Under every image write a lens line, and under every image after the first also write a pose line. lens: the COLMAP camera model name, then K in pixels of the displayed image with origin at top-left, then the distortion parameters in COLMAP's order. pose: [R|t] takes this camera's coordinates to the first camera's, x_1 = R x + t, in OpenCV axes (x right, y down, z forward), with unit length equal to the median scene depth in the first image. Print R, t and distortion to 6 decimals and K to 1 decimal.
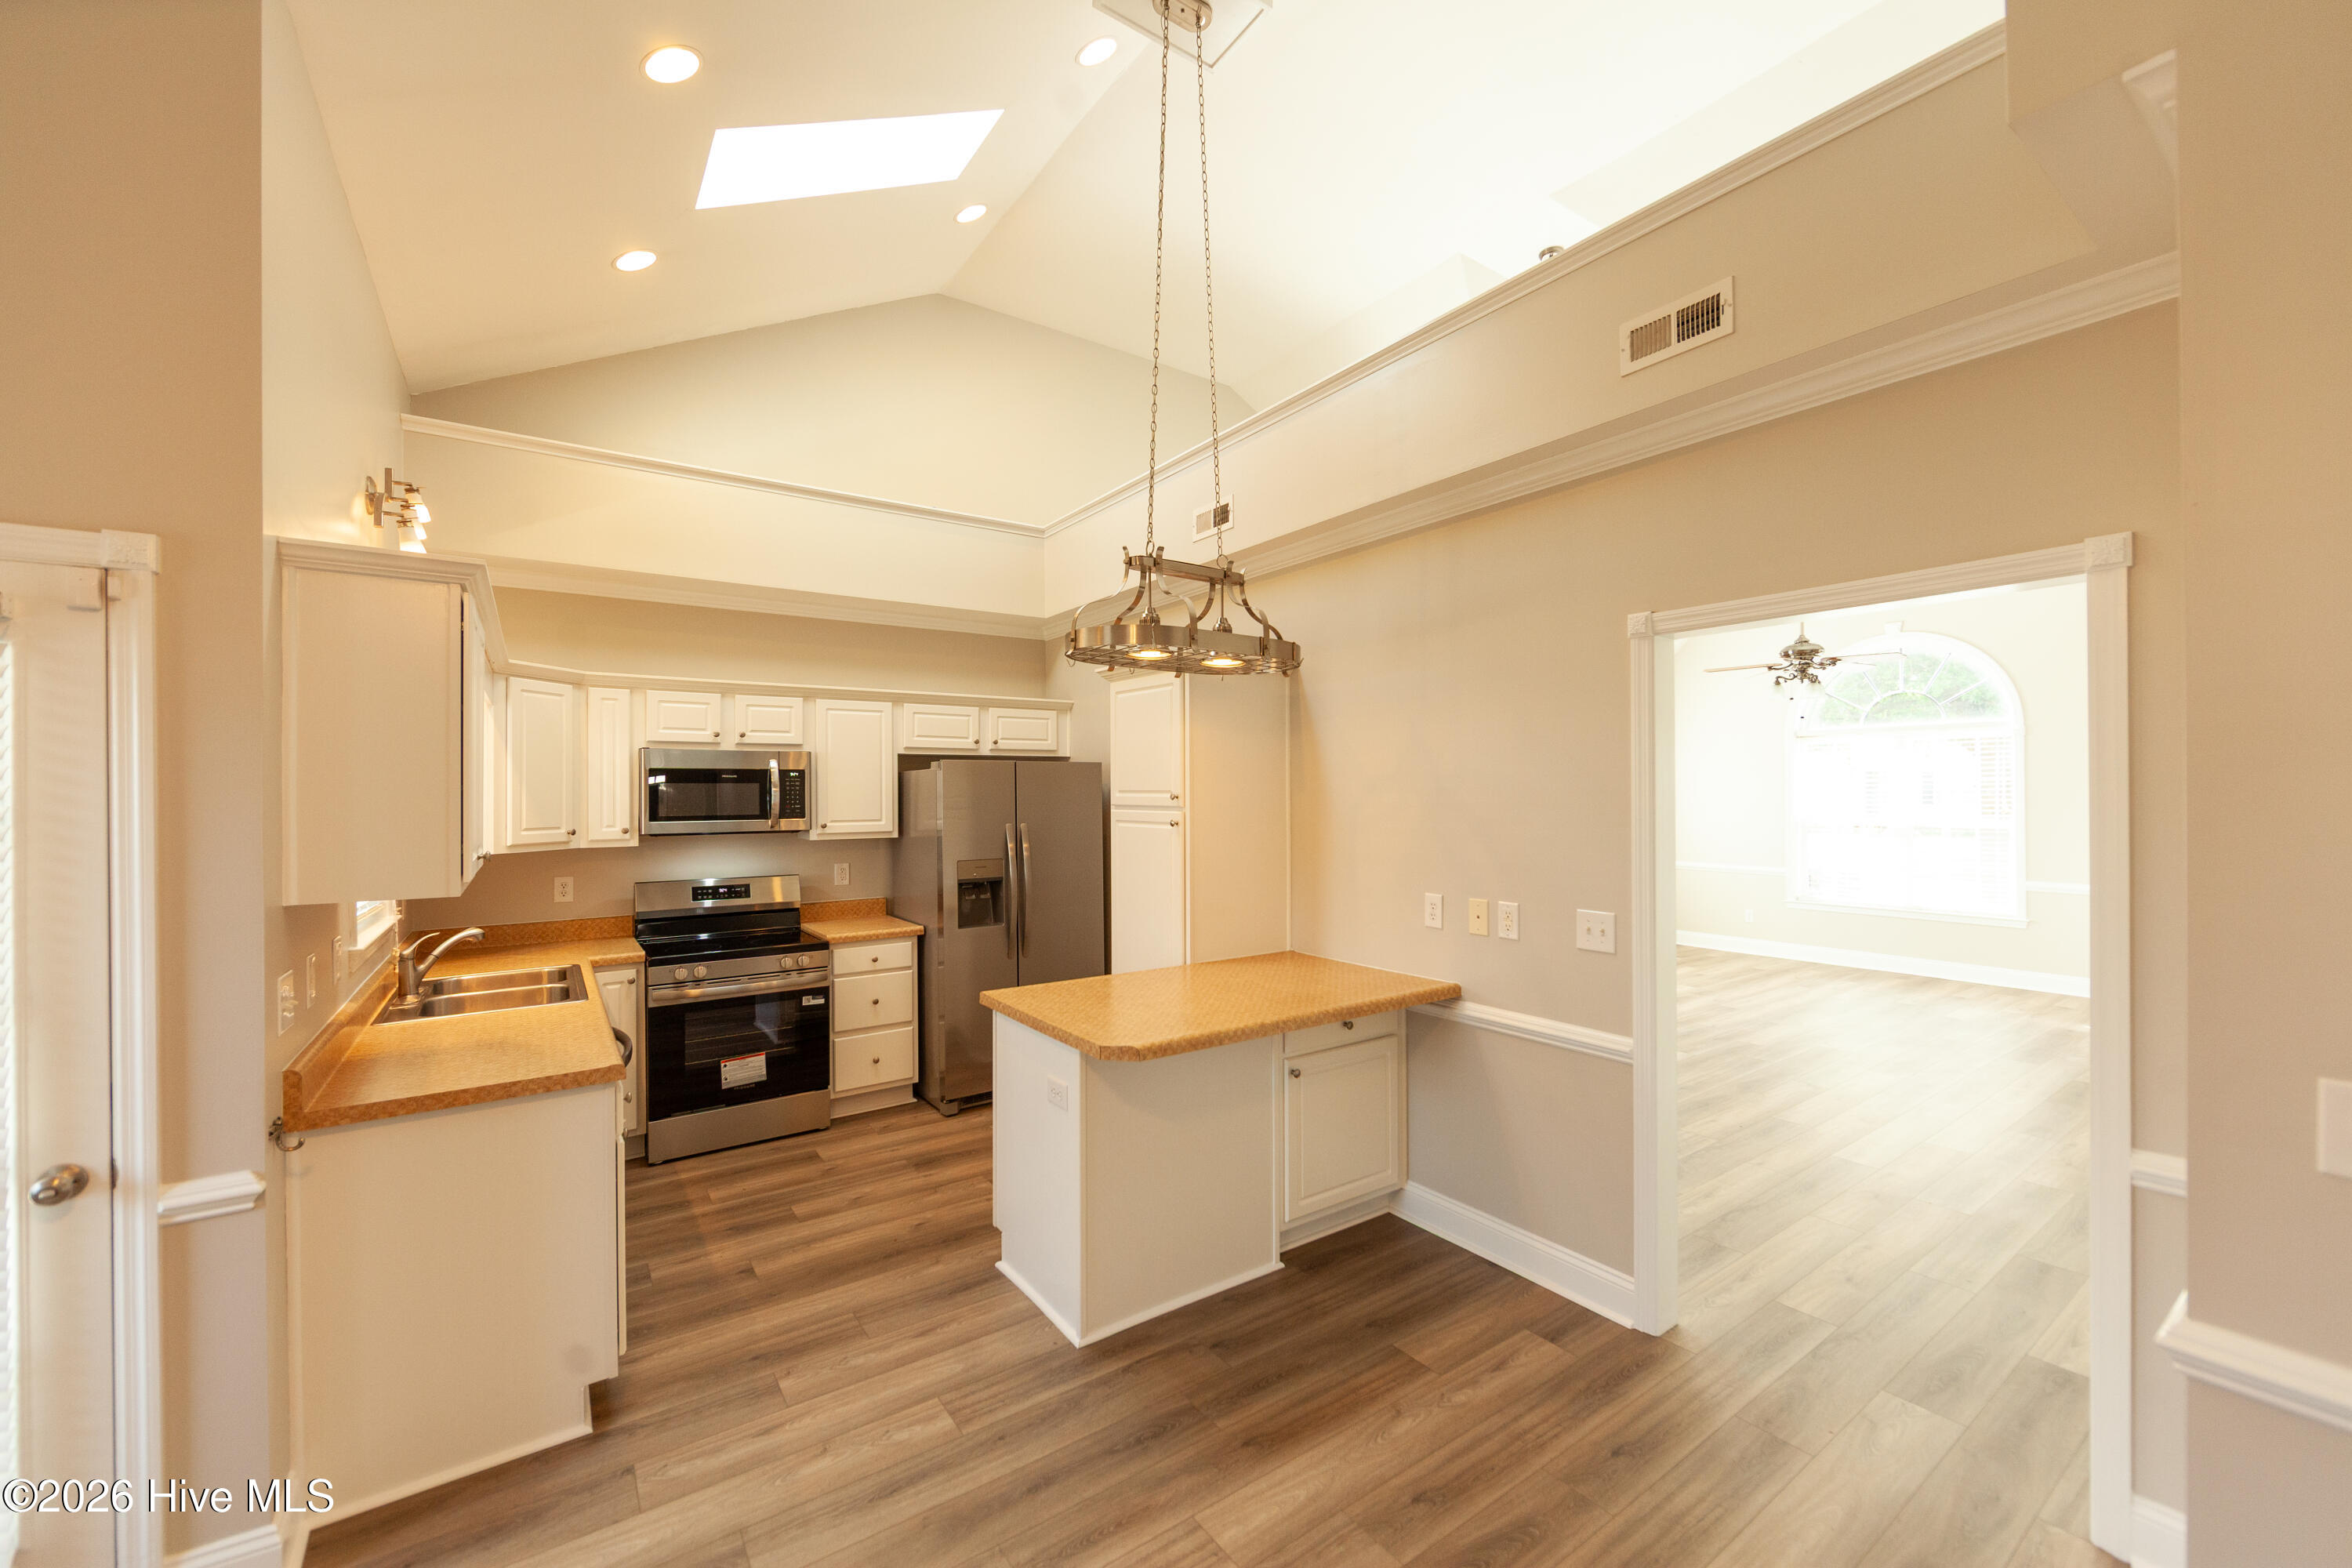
lens RADIAL K [[920.0, 0, 1184.0], [0, 920.0, 789.3], [0, 0, 1]] dist [-0.001749, -0.000270]
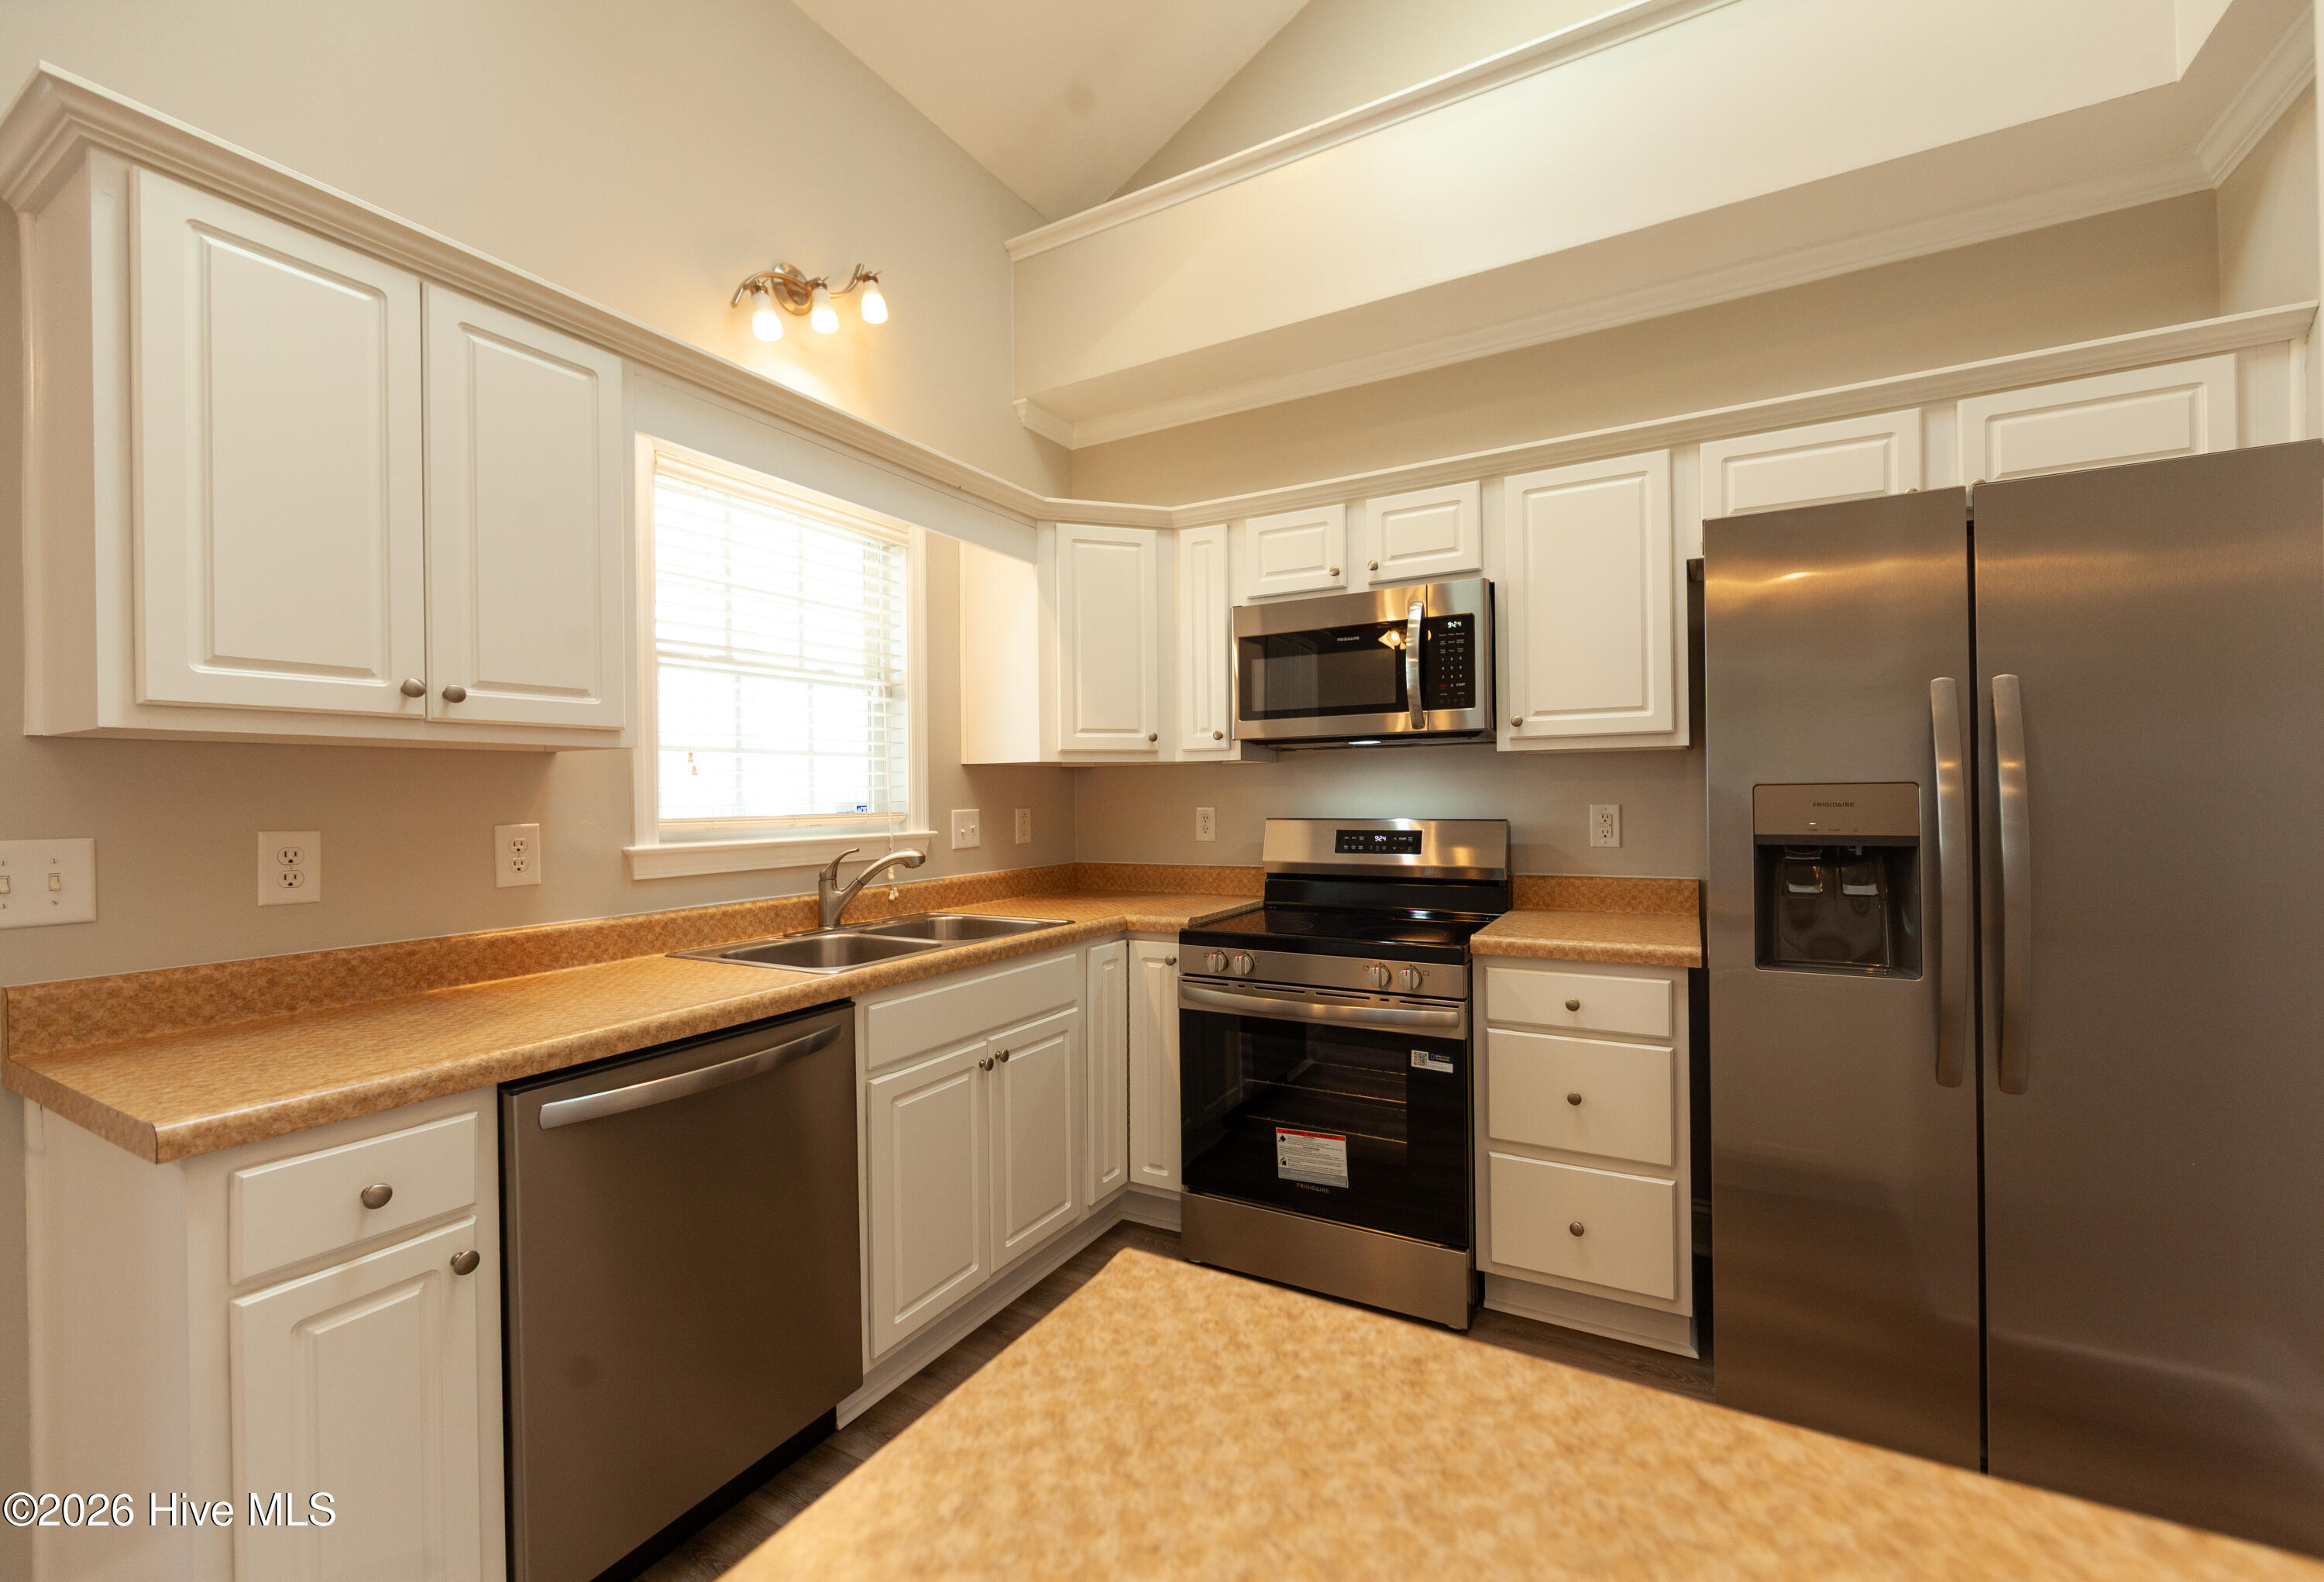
lens RADIAL K [[930.9, 0, 1194.7], [0, 930.9, 794.0], [0, 0, 1]] dist [-0.001198, -0.000105]
pose [[0.442637, 0.000809, -0.896700, -0.010336], [0.012574, 0.999896, 0.007108, 0.082686], [0.896613, -0.014421, 0.442581, 0.687698]]
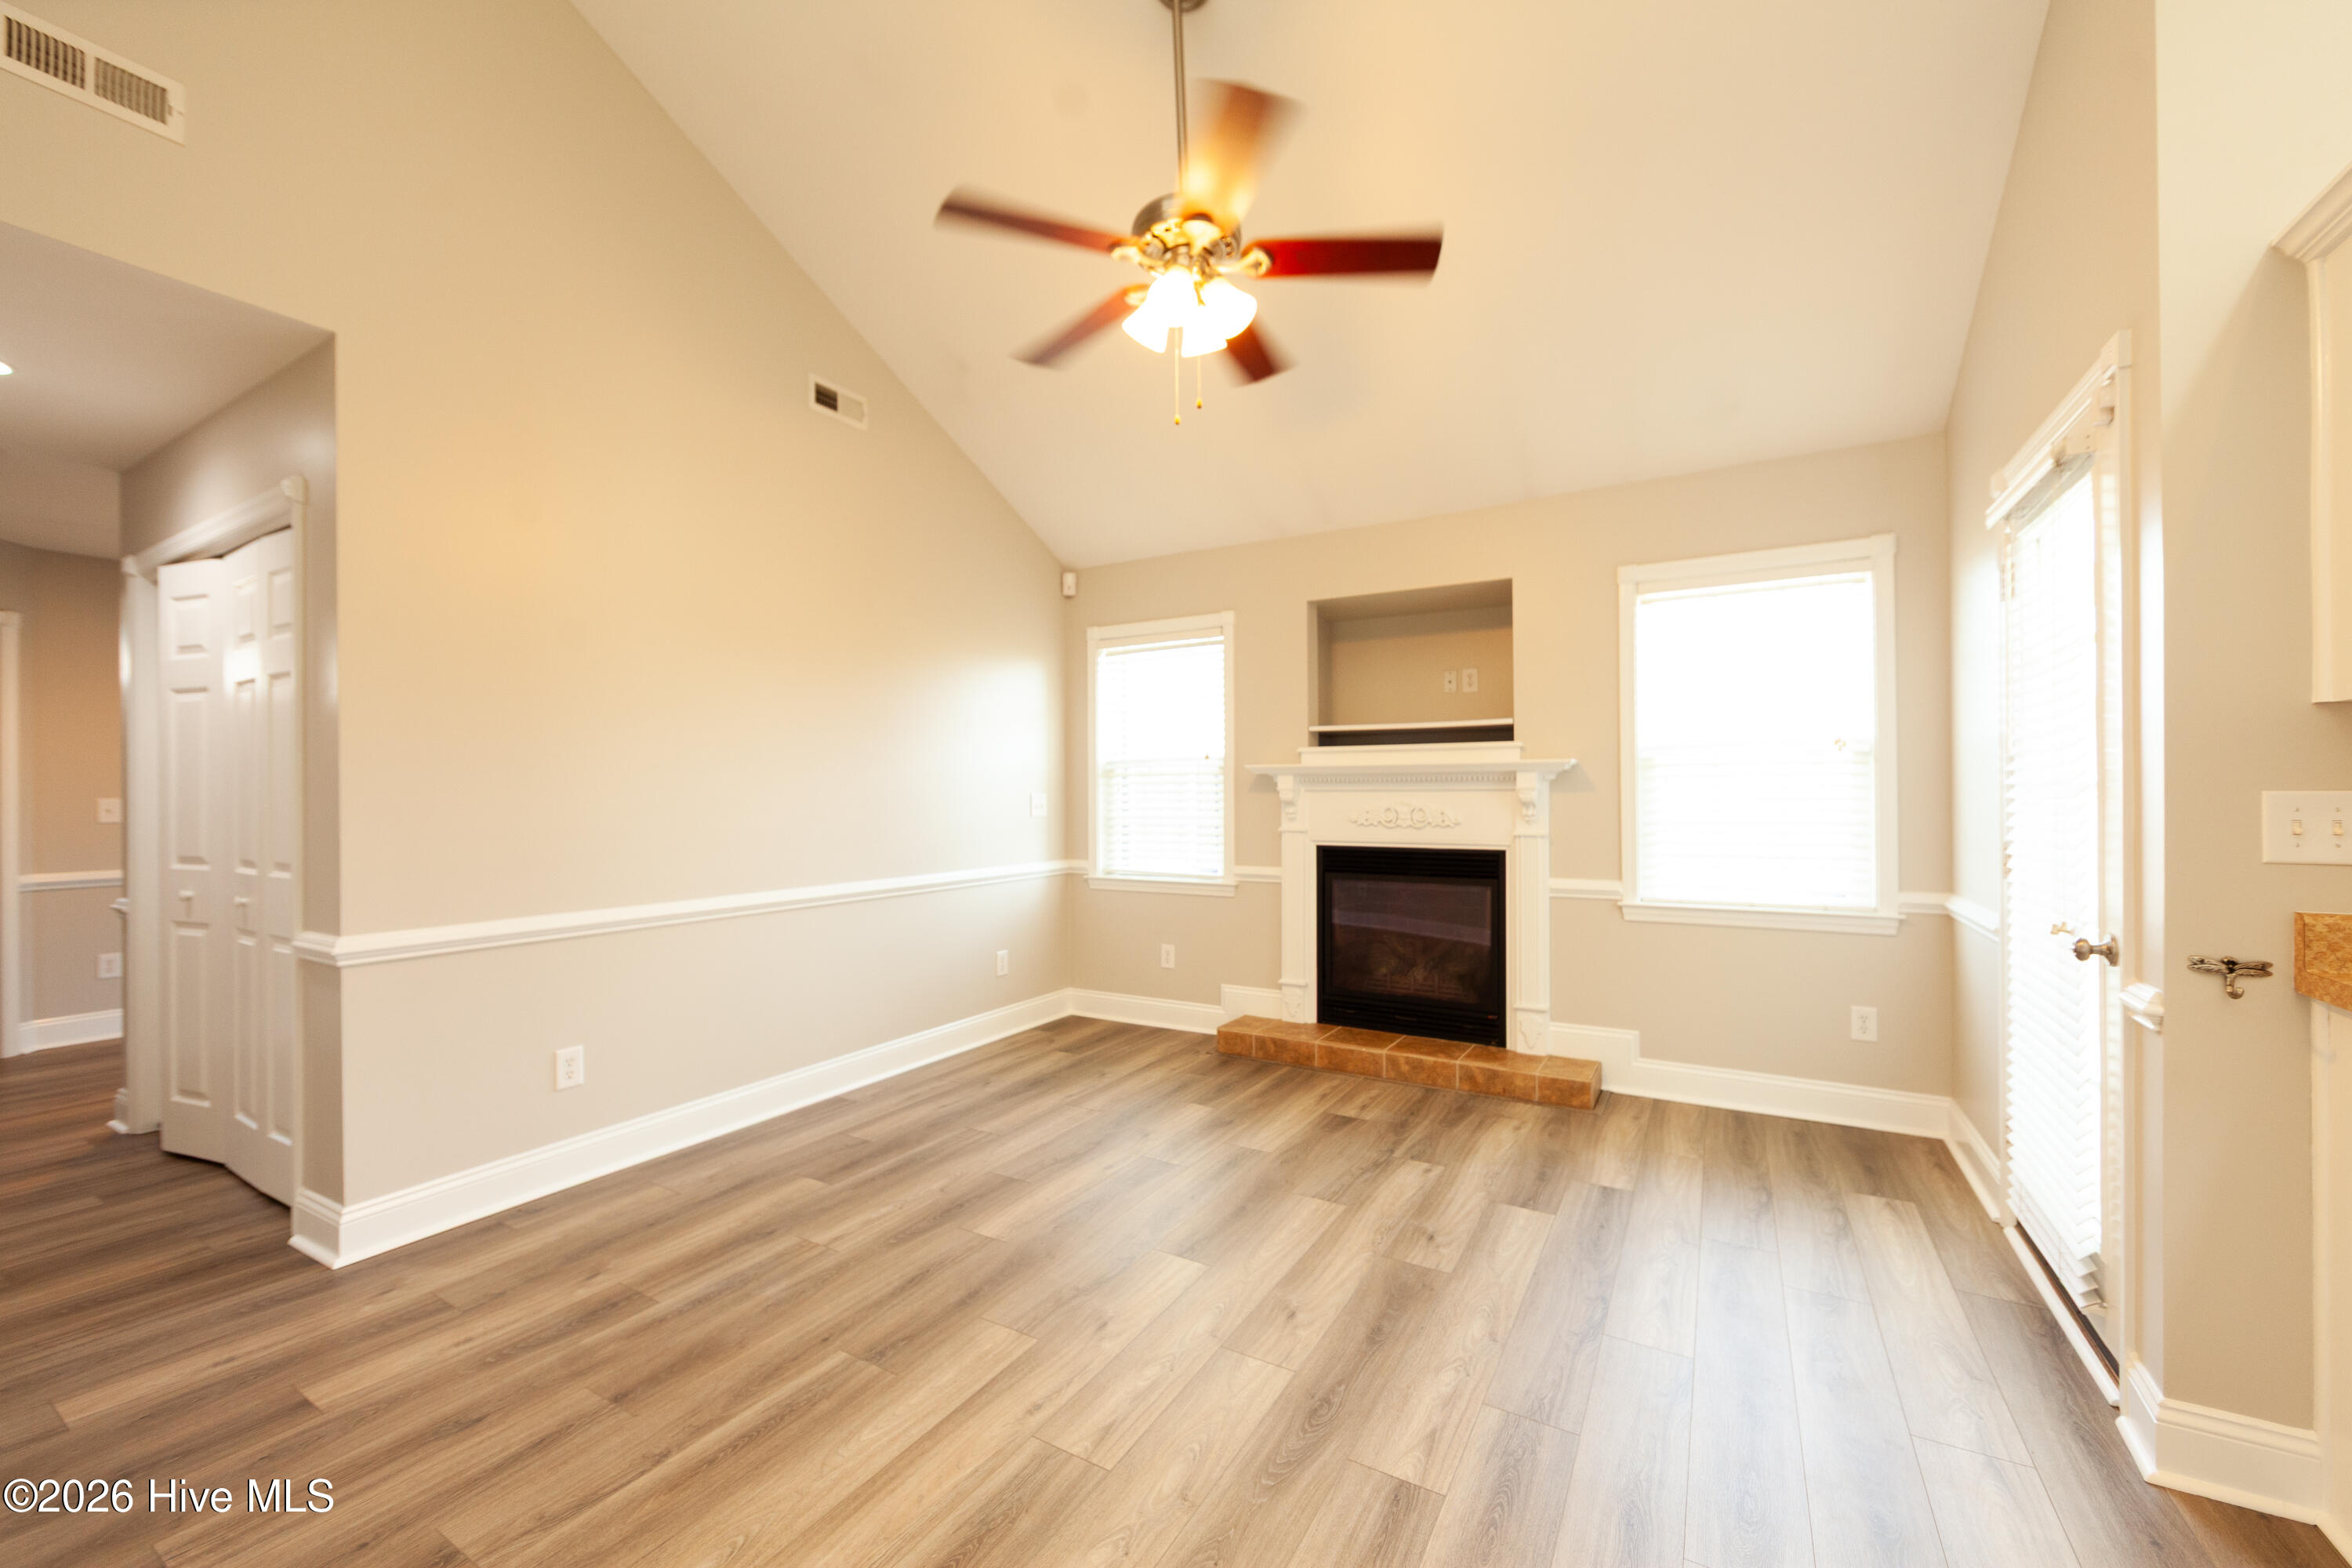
lens RADIAL K [[920.0, 0, 1184.0], [0, 920.0, 789.3], [0, 0, 1]] dist [-0.001749, -0.000270]
pose [[-0.910395, 0.009344, -0.413634, 0.098891], [0.011723, 0.999926, -0.003213, 0.090589], [0.413574, -0.007774, -0.910437, 0.619820]]
